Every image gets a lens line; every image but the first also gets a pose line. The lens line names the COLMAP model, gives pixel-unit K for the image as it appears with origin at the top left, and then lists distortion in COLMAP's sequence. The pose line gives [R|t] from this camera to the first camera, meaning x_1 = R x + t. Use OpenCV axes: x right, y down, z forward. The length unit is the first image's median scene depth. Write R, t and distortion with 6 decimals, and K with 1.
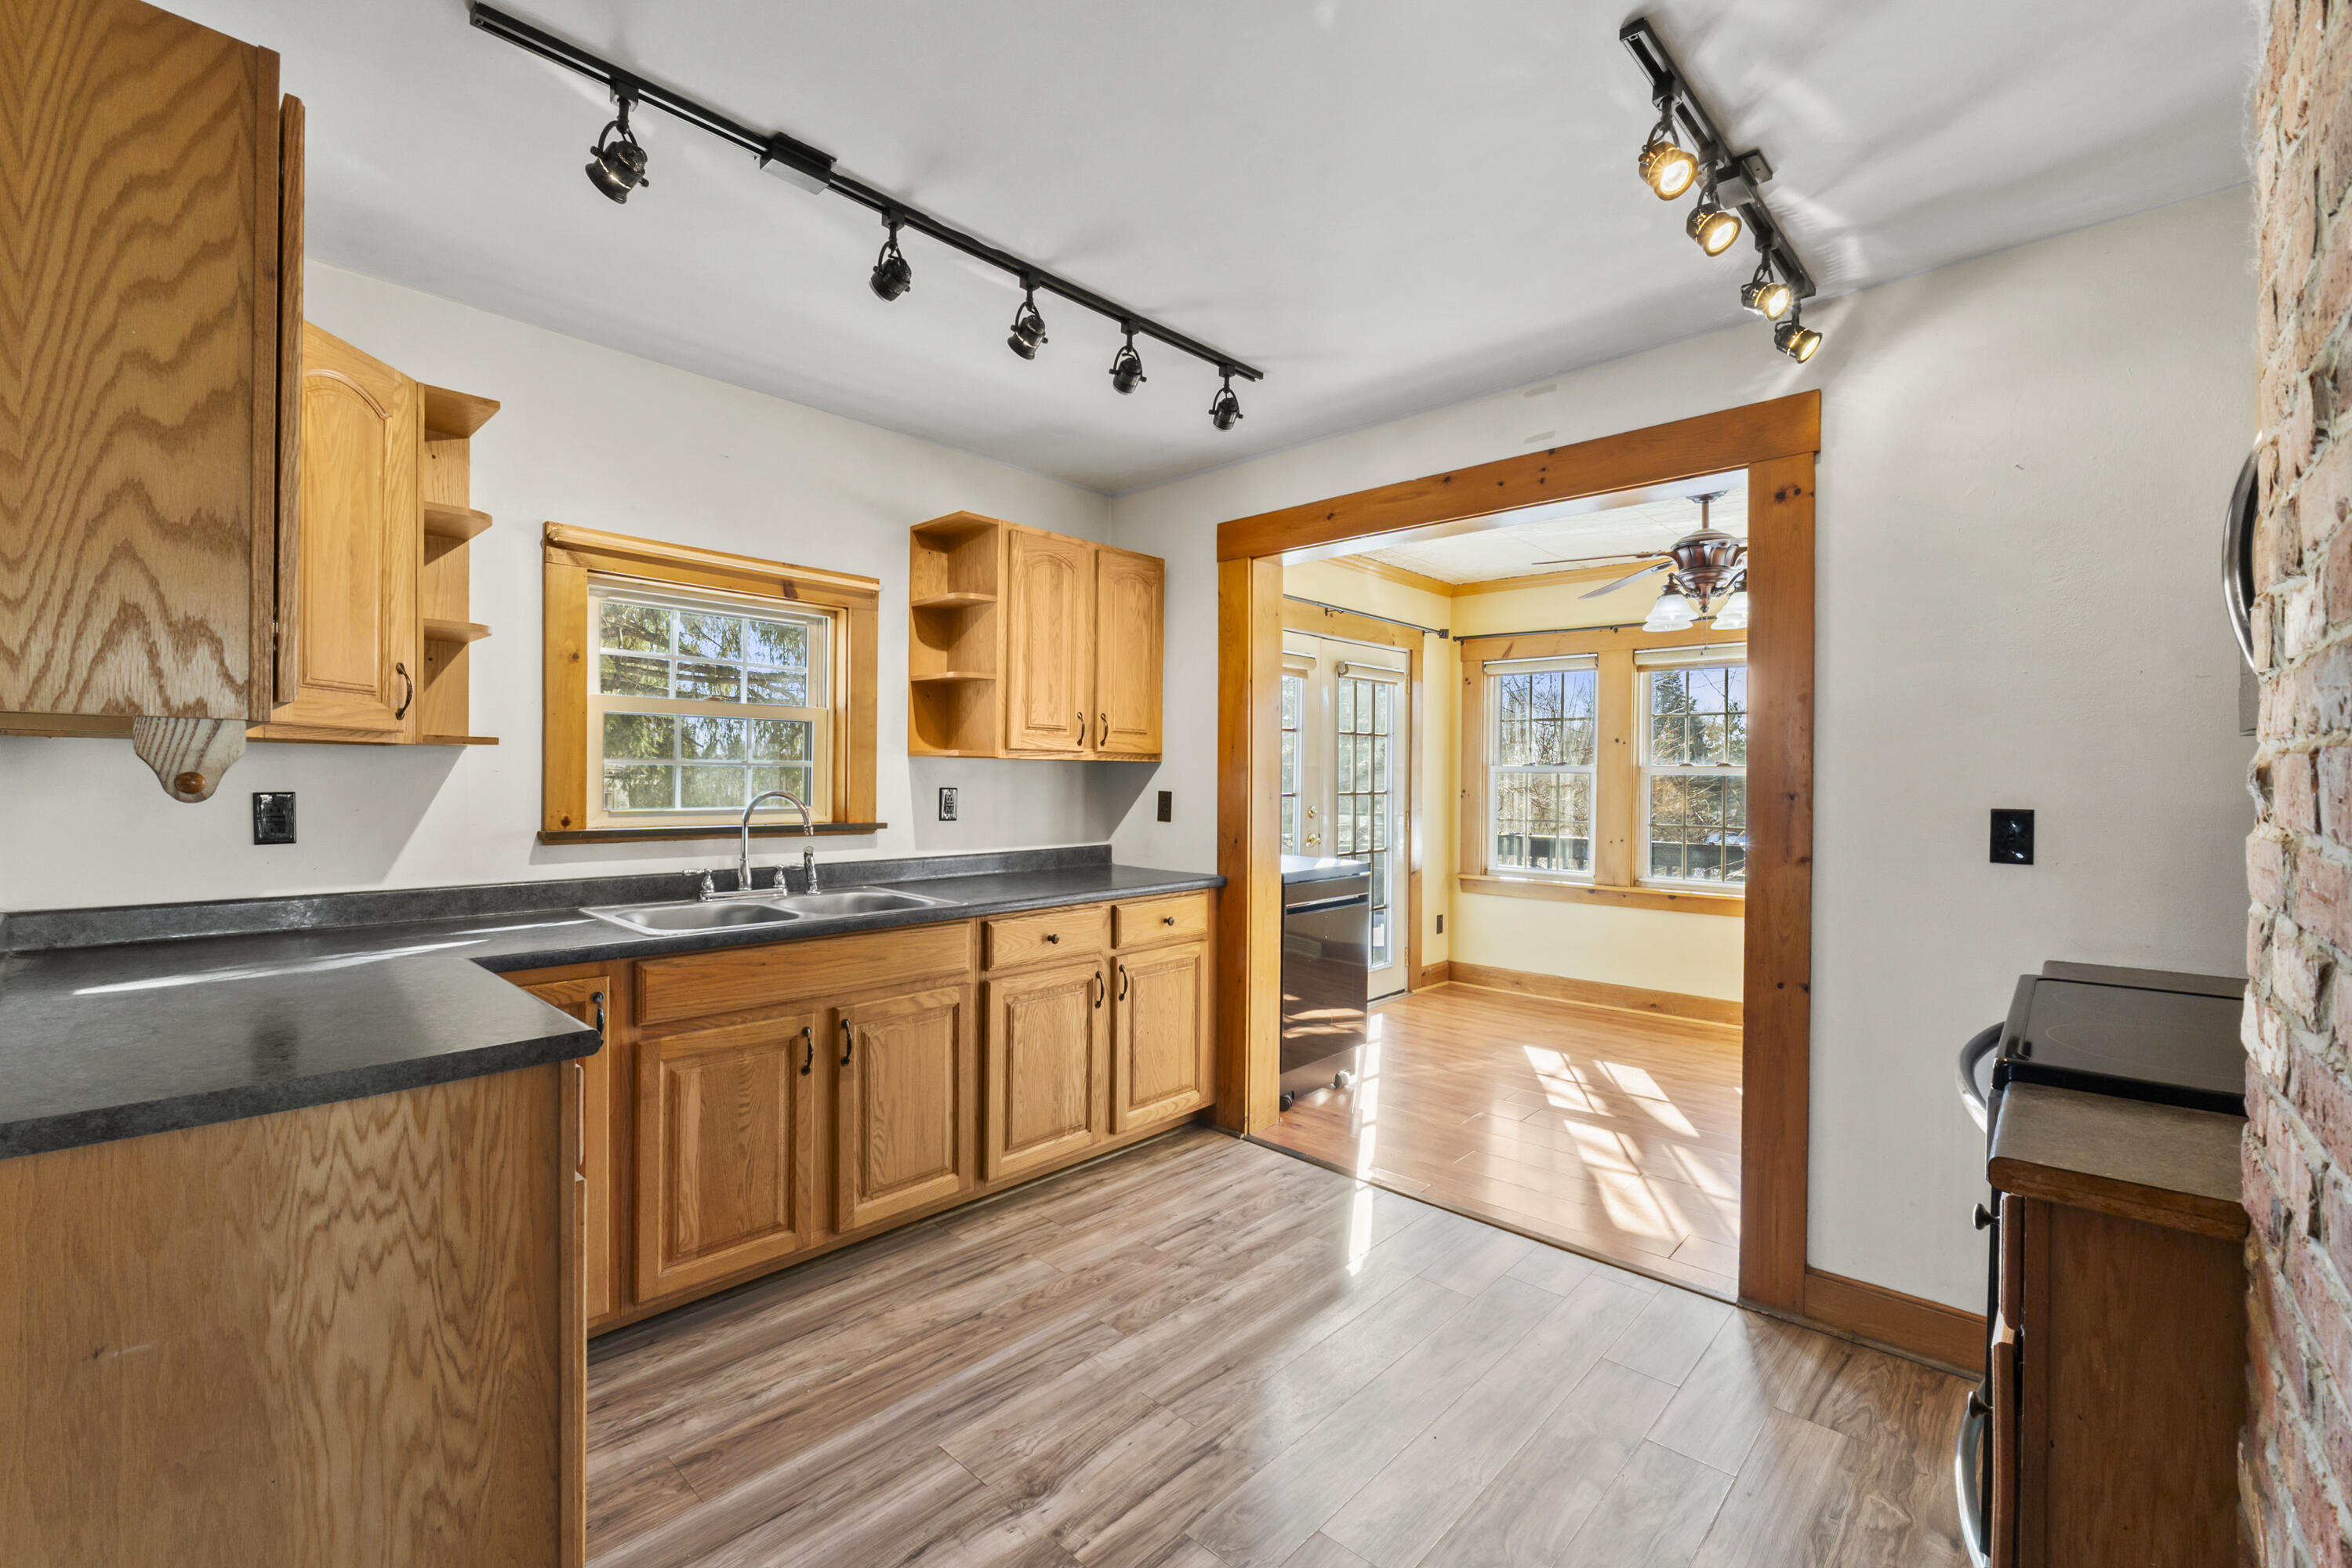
lens RADIAL K [[984.4, 0, 1160.0], [0, 984.4, 783.4], [0, 0, 1]] dist [-0.008661, 0.000104]
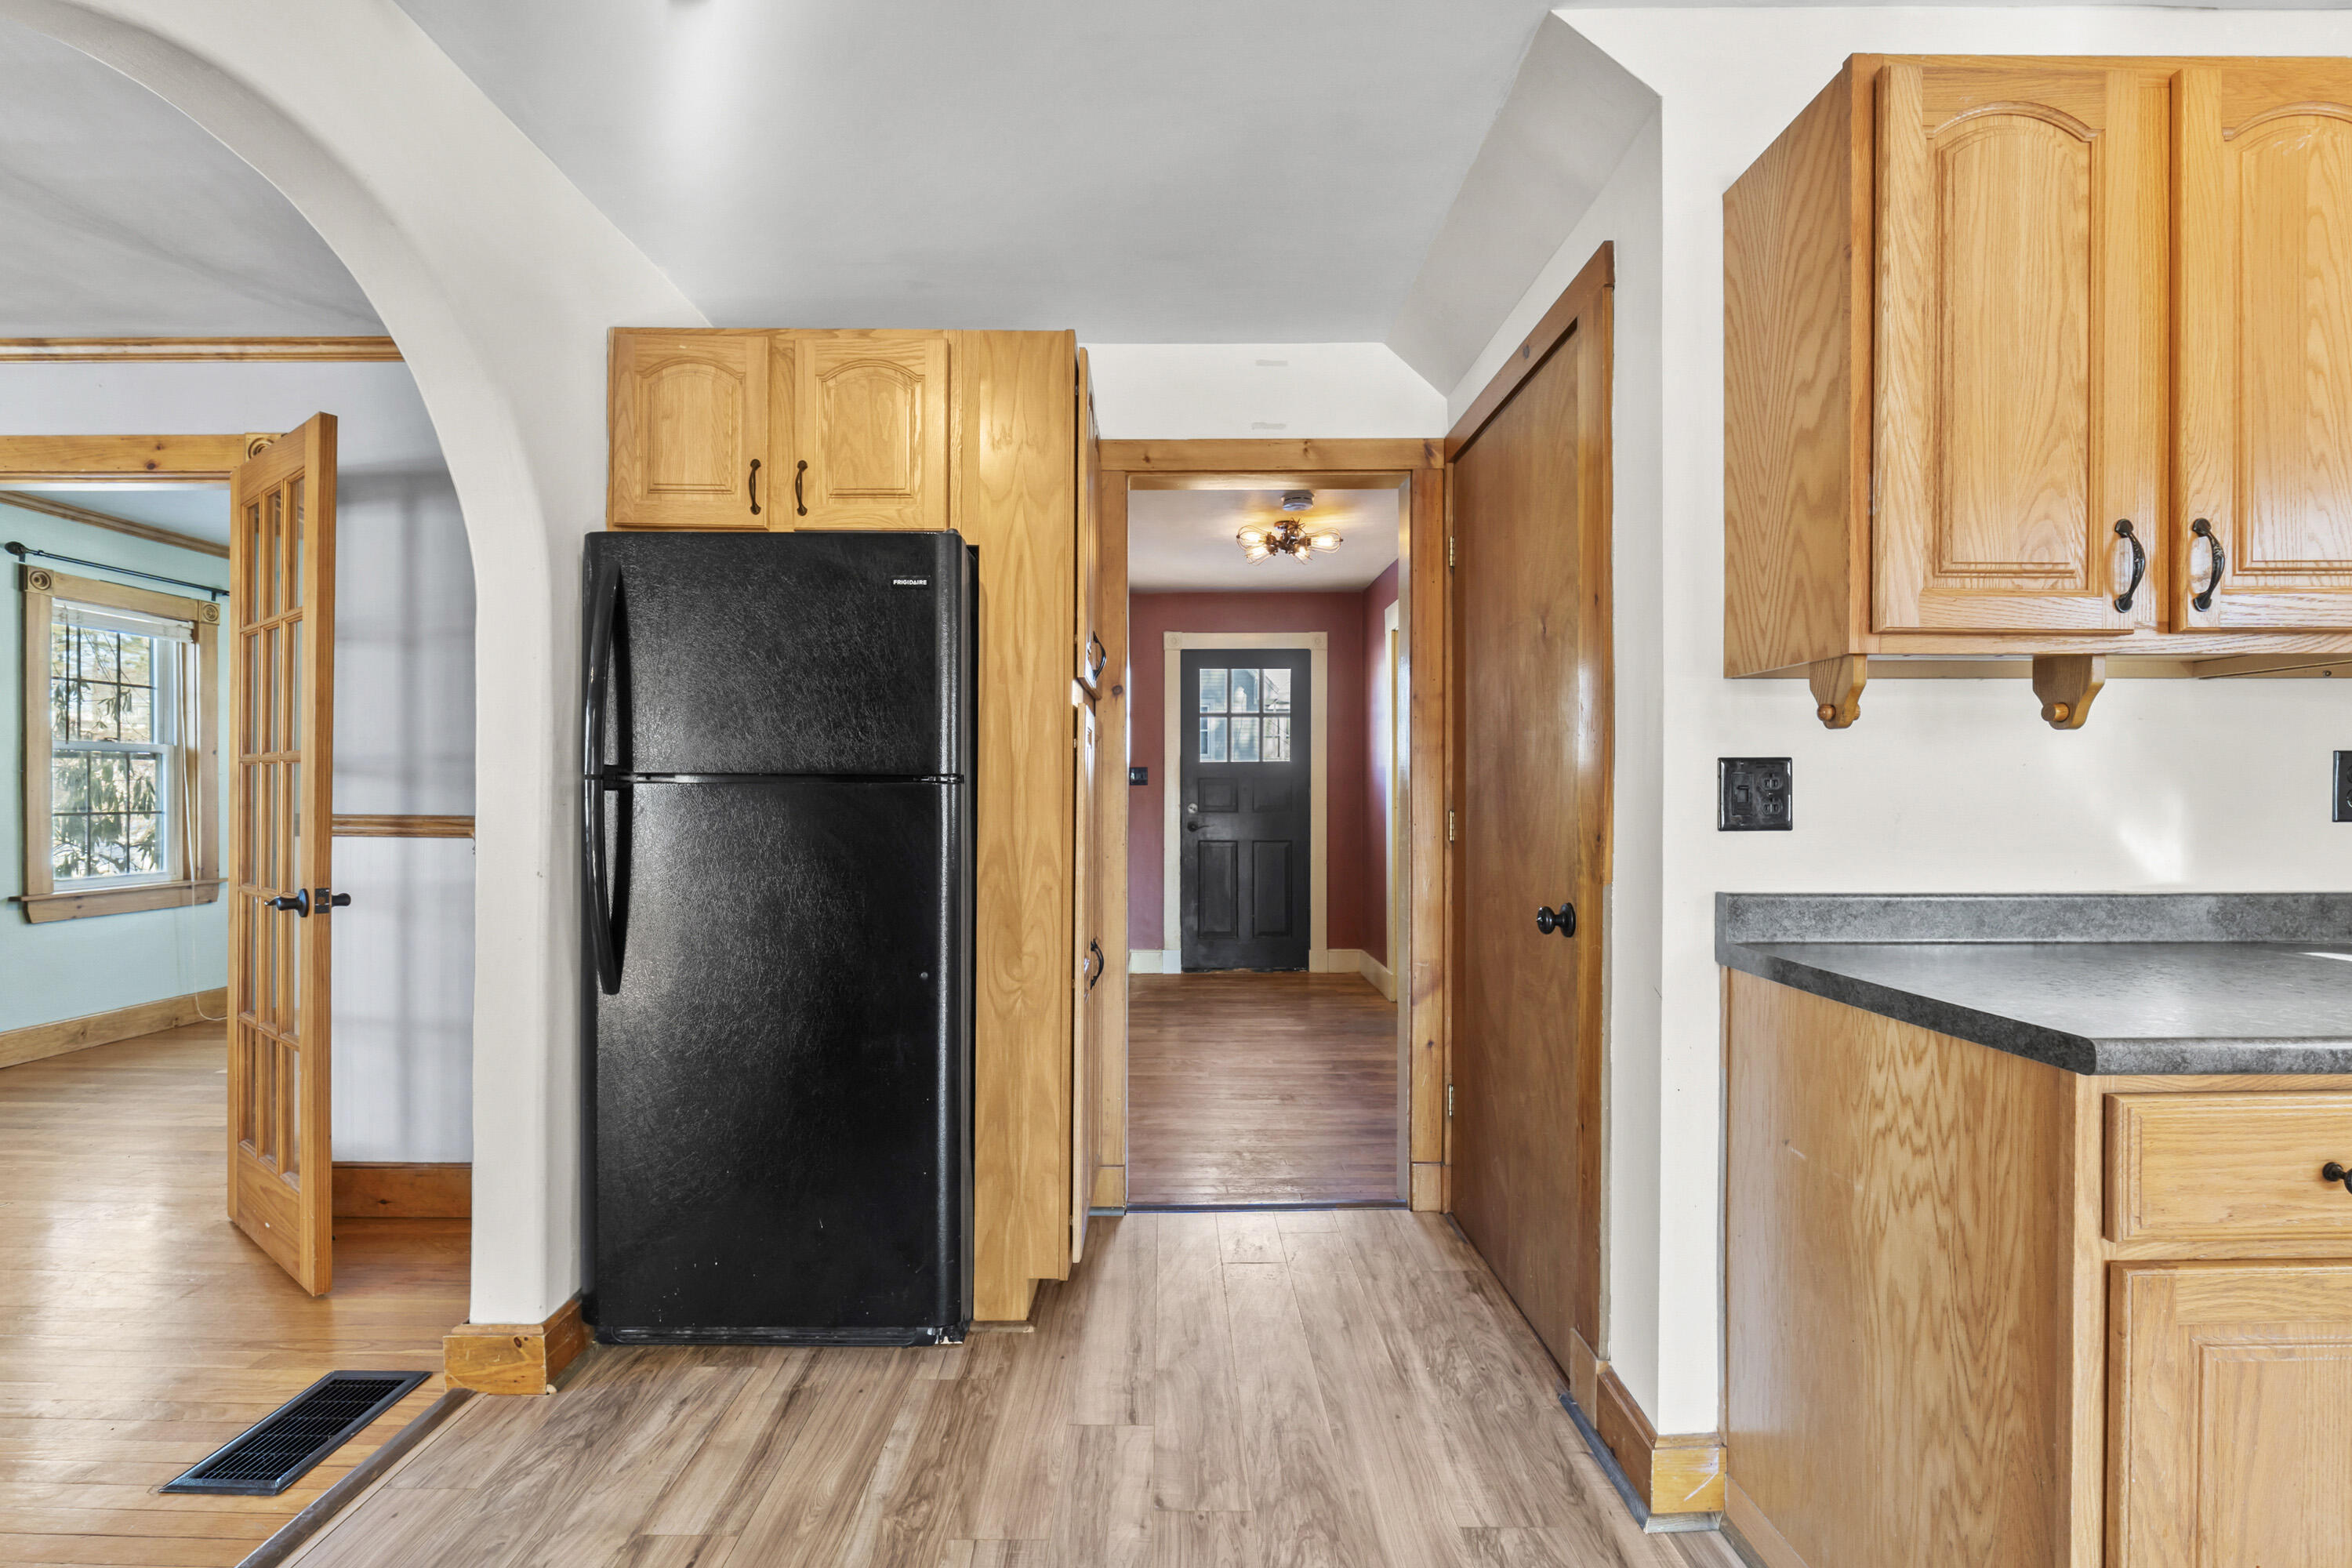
lens RADIAL K [[984.4, 0, 1183.0], [0, 984.4, 806.4], [0, 0, 1]] dist [-0.008661, 0.000104]
pose [[-0.711829, -0.005828, -0.702329, 0.129550], [-0.013516, 0.999894, 0.005402, 0.036001], [0.702223, 0.013338, -0.711832, 0.391175]]
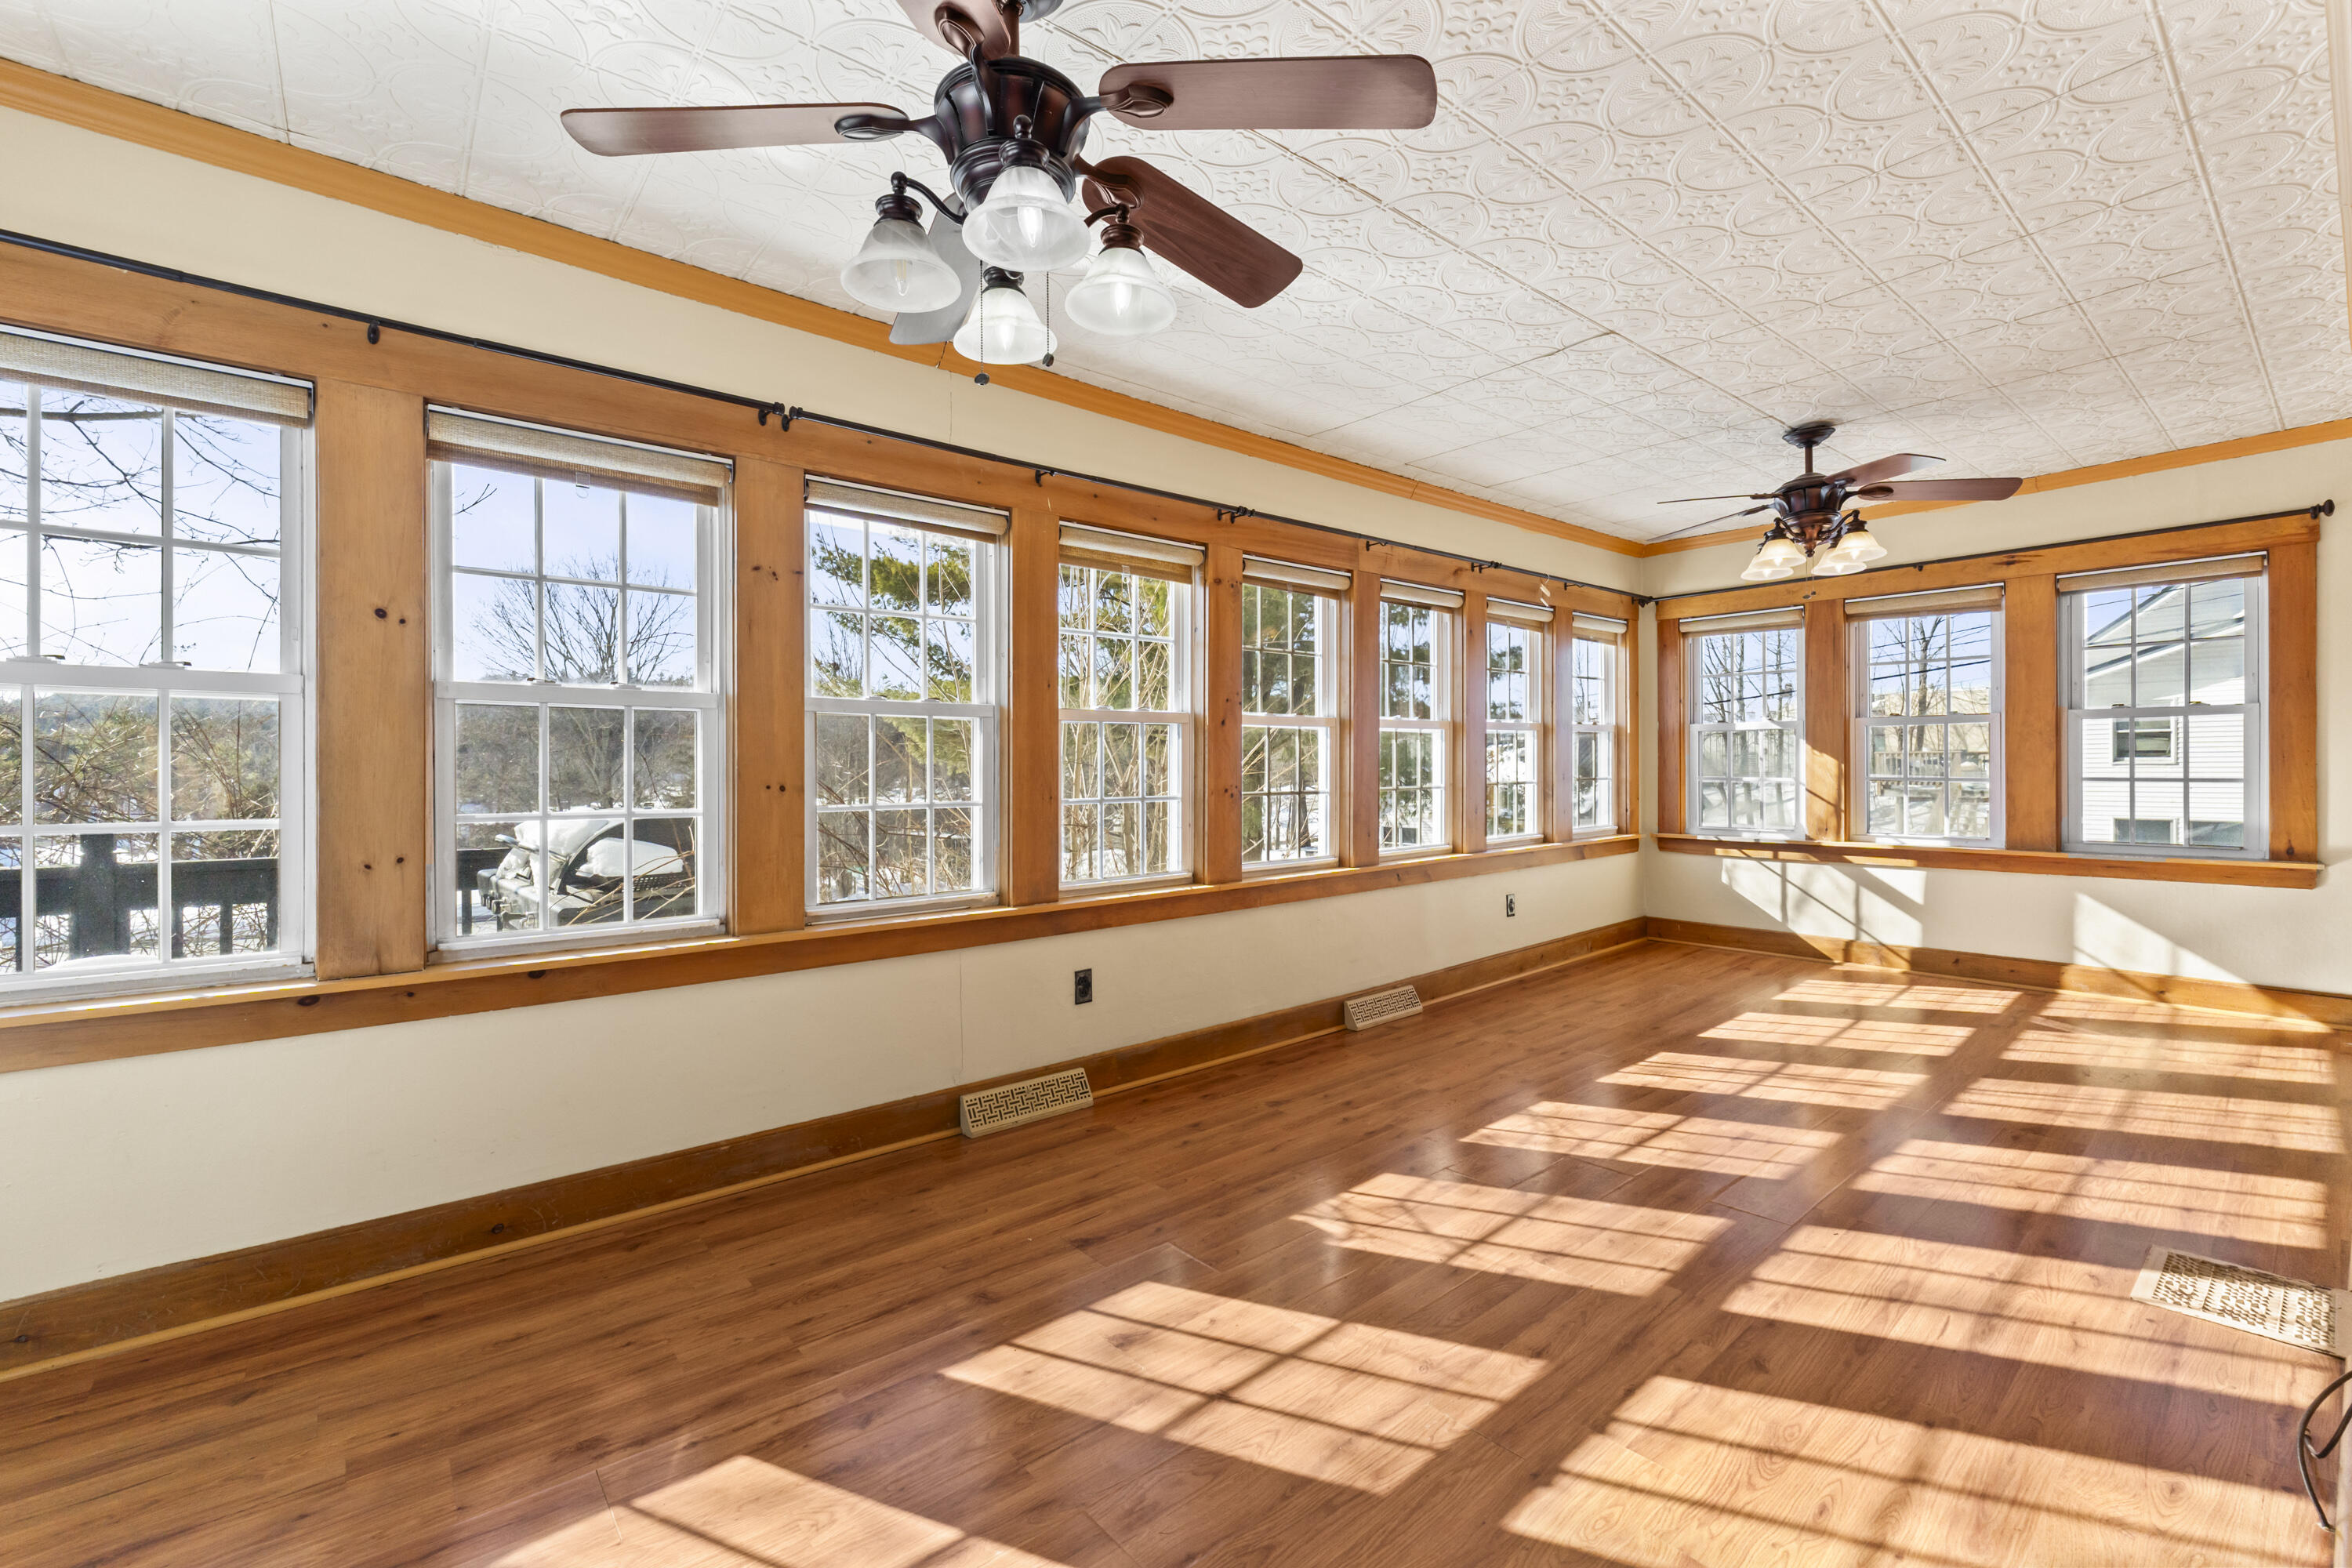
lens RADIAL K [[984.4, 0, 1165.1], [0, 984.4, 769.3], [0, 0, 1]] dist [-0.008661, 0.000104]
pose [[0.141120, -0.007410, 0.989965, 0.194369], [0.013797, 0.999890, 0.005517, 0.039229], [-0.989896, 0.012880, 0.141207, 1.074184]]
